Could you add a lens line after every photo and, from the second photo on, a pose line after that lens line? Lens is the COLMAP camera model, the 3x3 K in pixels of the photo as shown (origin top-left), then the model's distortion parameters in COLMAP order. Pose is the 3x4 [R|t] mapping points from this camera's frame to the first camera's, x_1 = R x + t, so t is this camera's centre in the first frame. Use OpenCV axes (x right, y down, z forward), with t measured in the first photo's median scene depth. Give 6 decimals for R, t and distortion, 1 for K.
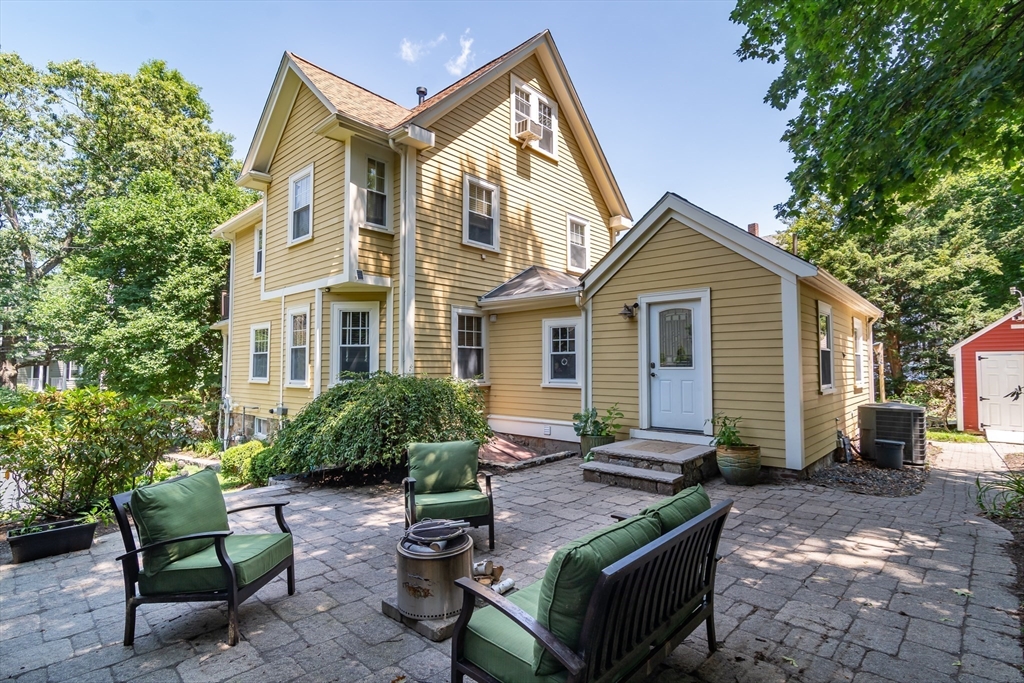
lens RADIAL K [[495.3, 0, 512.0], [0, 495.3, 341.5], [0, 0, 1]] dist [0.000271, -0.000007]
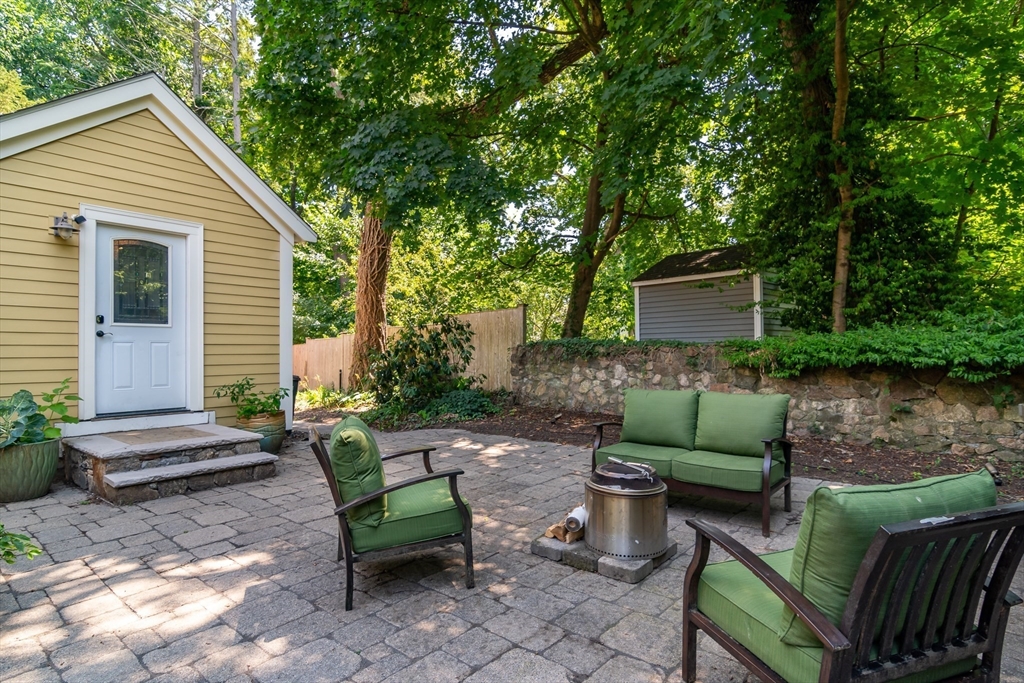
lens RADIAL K [[552.9, 0, 512.0], [0, 552.9, 341.5], [0, 0, 1]] dist [0.000247, 0.000117]
pose [[-0.066988, 0.020449, 0.997544, -0.505869], [-0.043227, 0.998792, -0.023377, 0.076262], [-0.996817, -0.044687, -0.066023, 0.555498]]
